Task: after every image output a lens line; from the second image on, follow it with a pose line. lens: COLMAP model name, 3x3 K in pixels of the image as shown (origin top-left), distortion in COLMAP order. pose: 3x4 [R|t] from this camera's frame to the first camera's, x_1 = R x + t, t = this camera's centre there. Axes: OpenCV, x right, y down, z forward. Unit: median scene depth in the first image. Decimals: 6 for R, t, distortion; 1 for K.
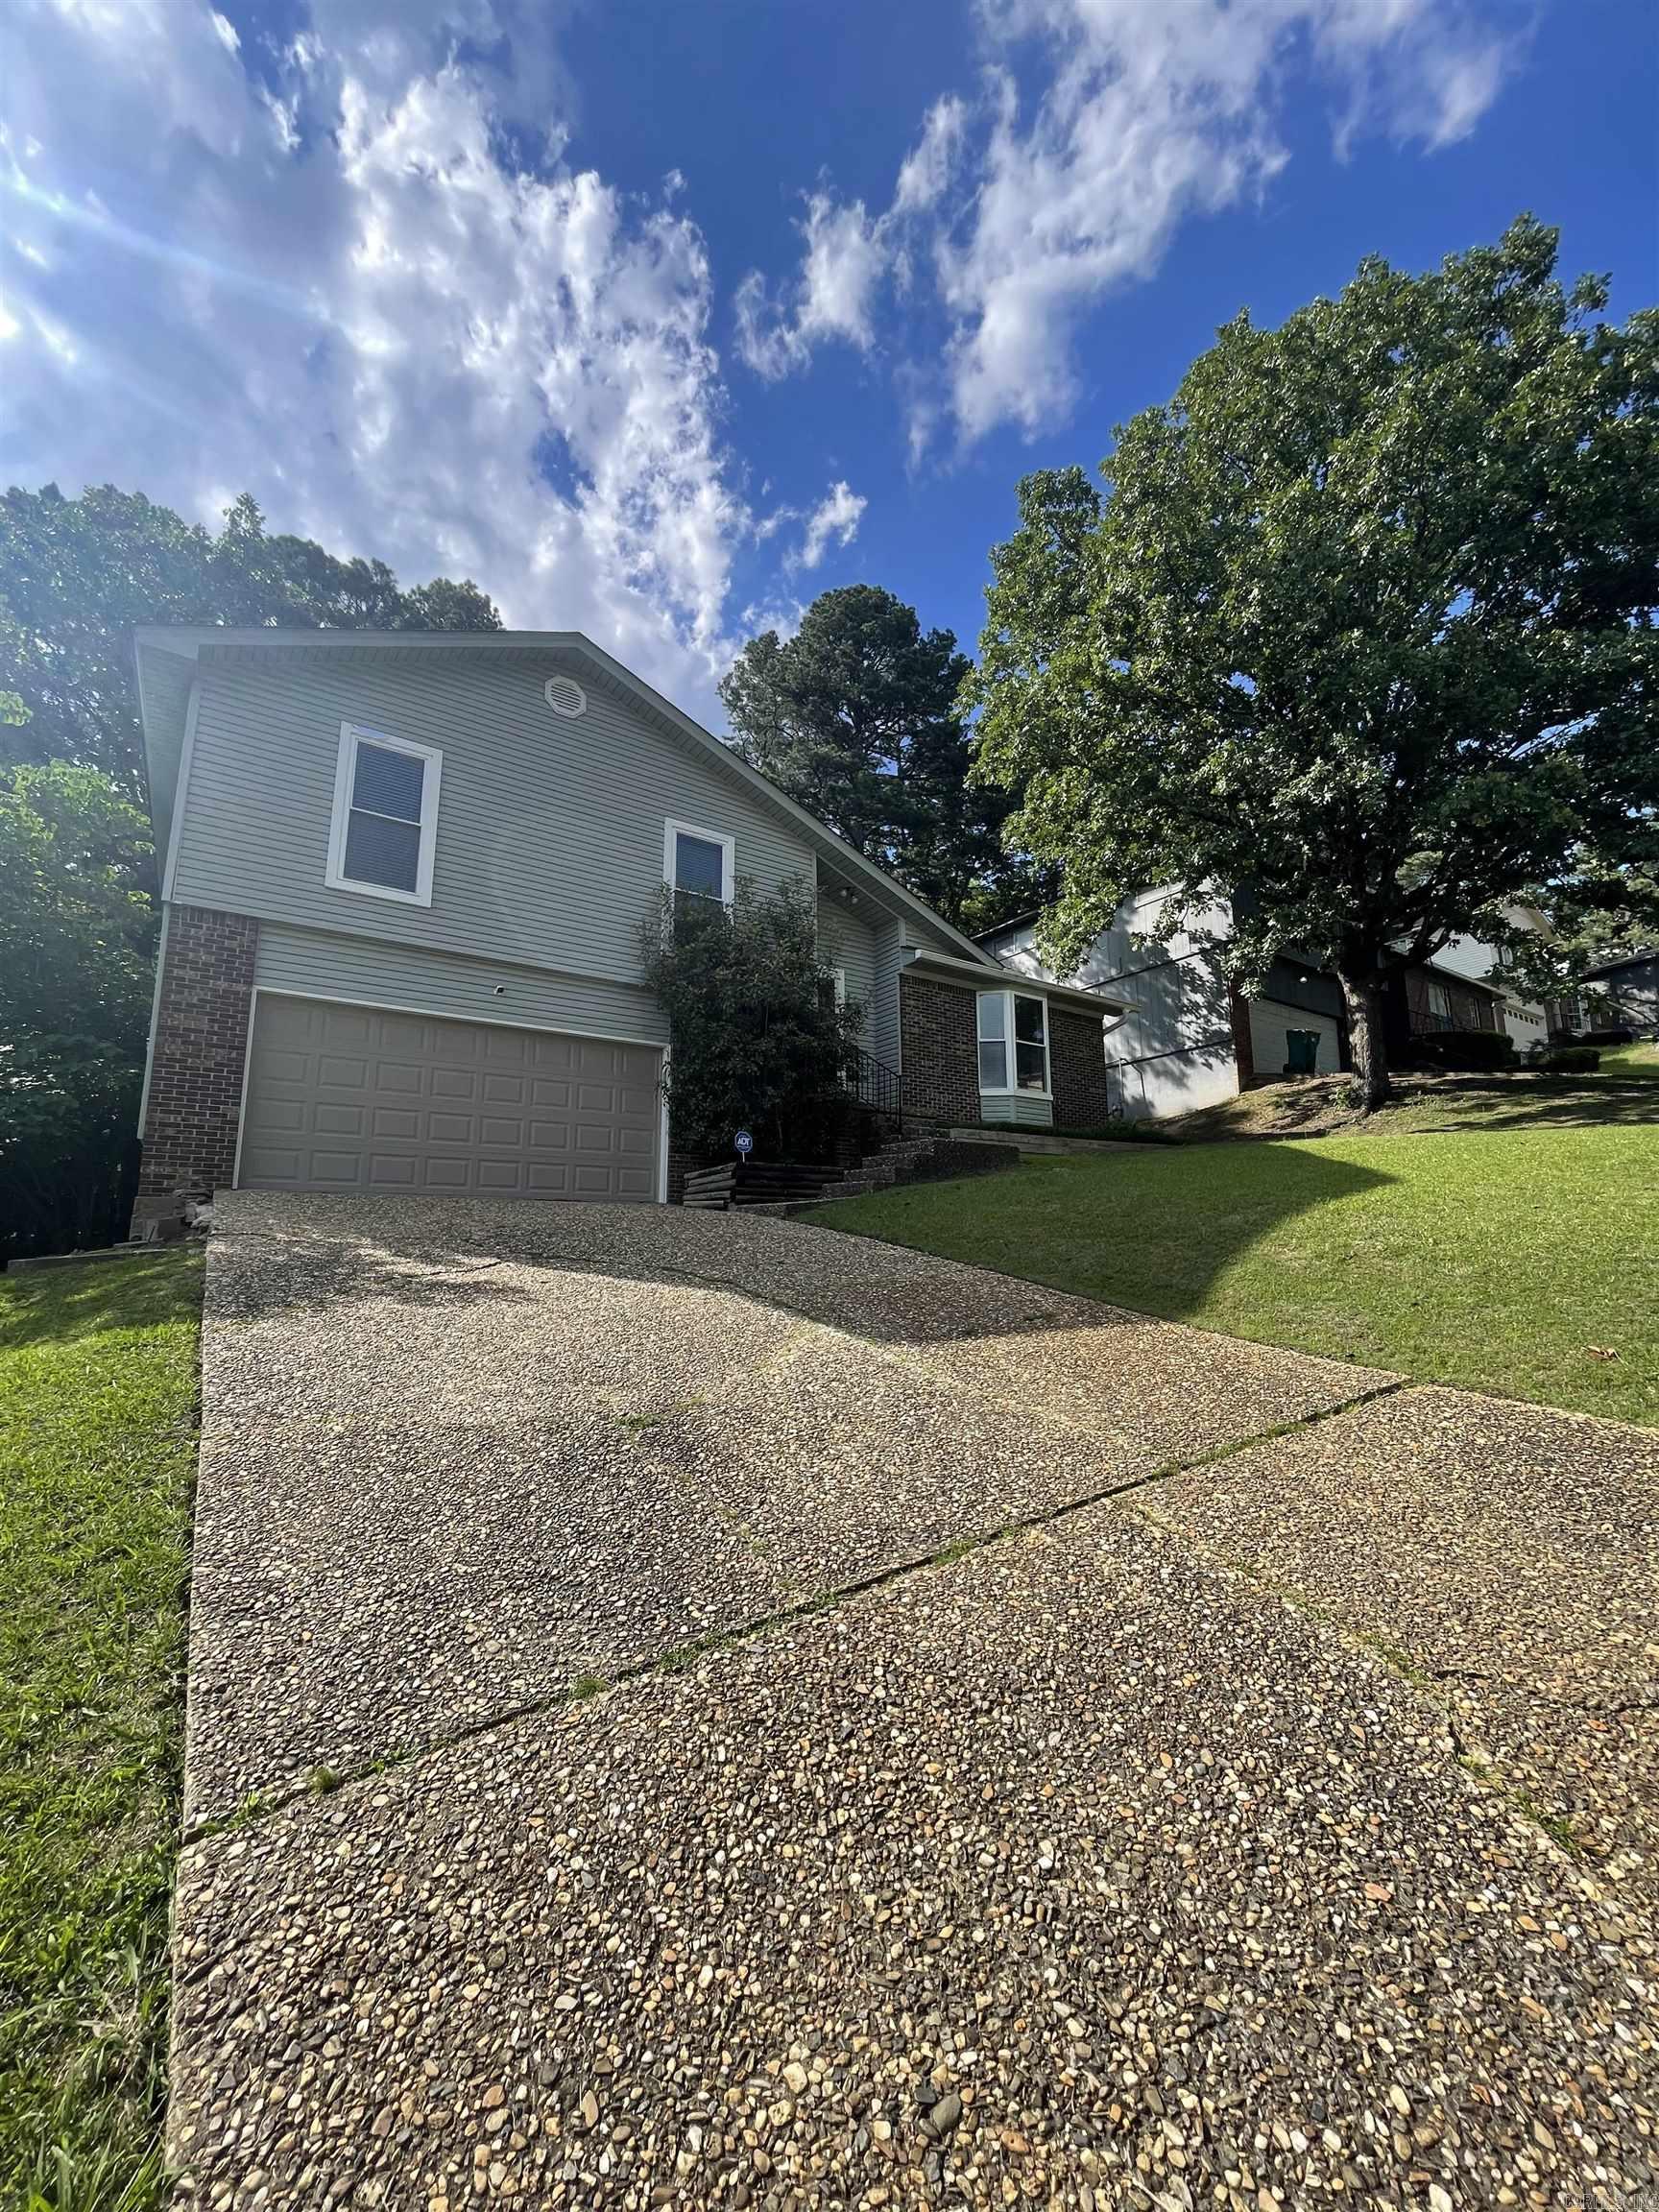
lens RADIAL K [[894.4, 0, 844.1], [0, 894.4, 1114.0], [0, 0, 1]] dist [-0.001373, 0.000487]
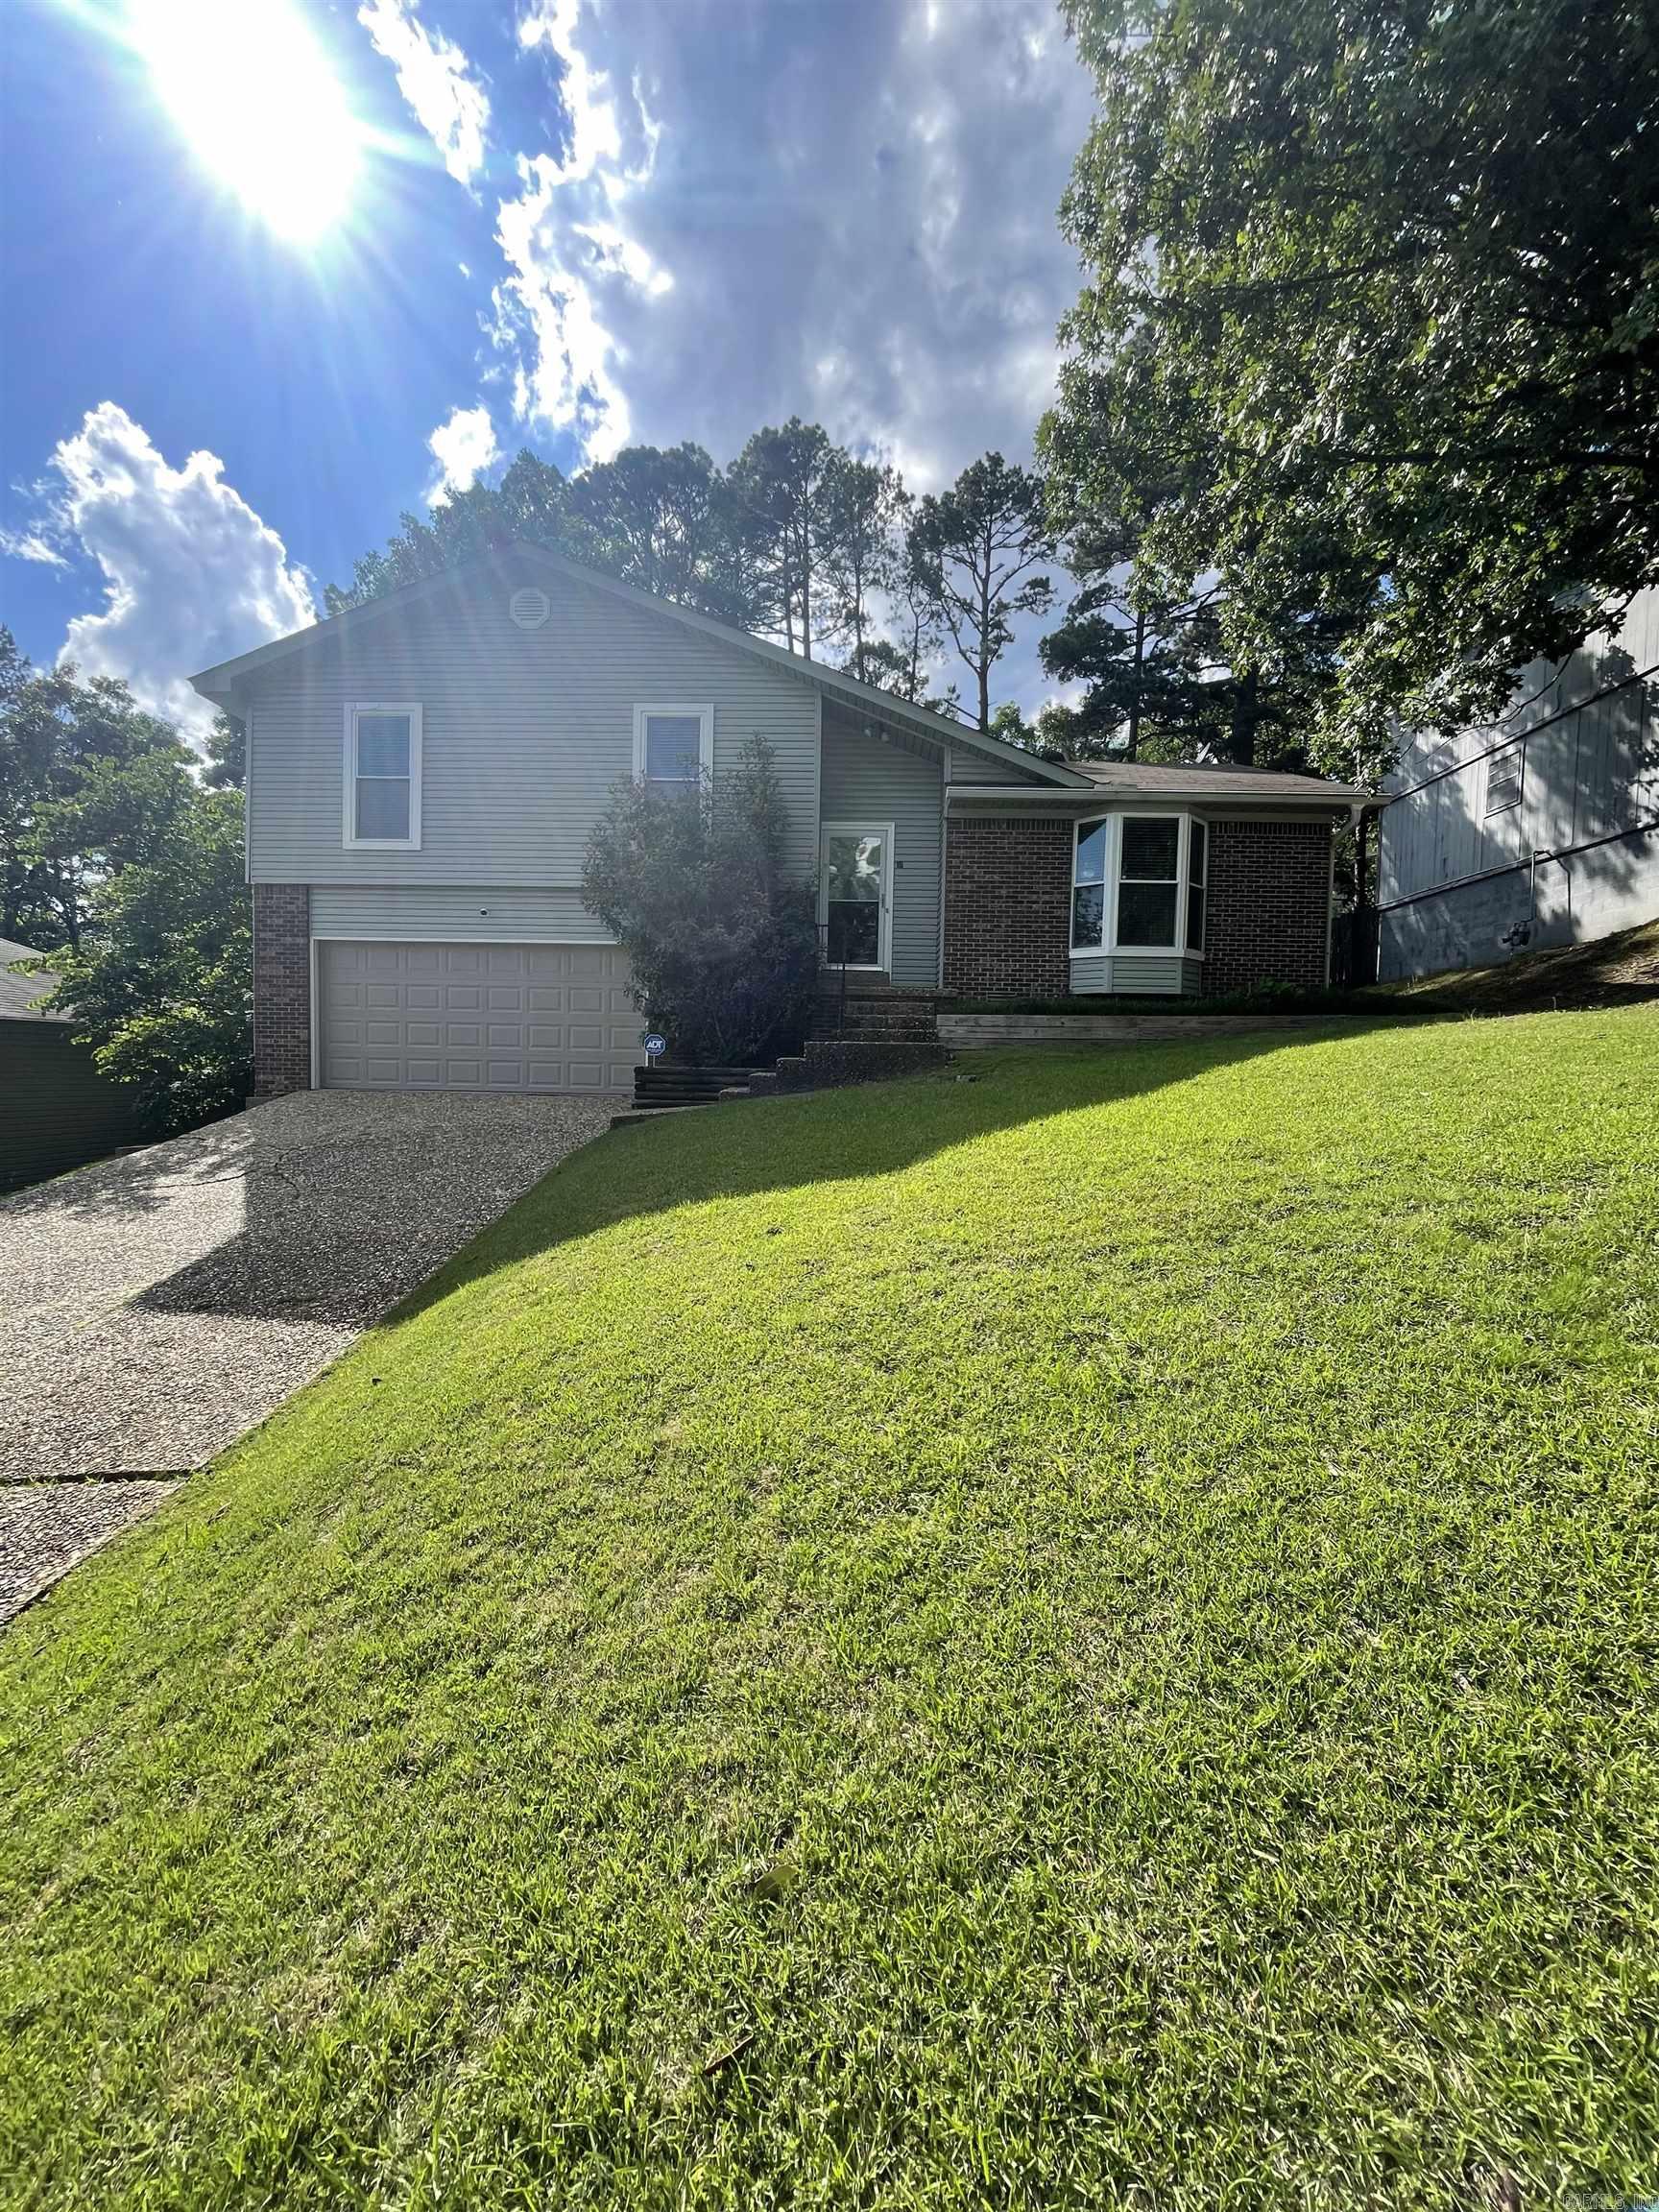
lens RADIAL K [[894.4, 0, 830.9], [0, 894.4, 1092.6], [0, 0, 1]] dist [-0.001373, 0.000487]
pose [[0.798126, 0.040233, -0.601146, 0.454171], [0.070277, 0.984740, 0.159210, -0.044810], [0.598378, -0.169317, 0.783119, 0.235291]]
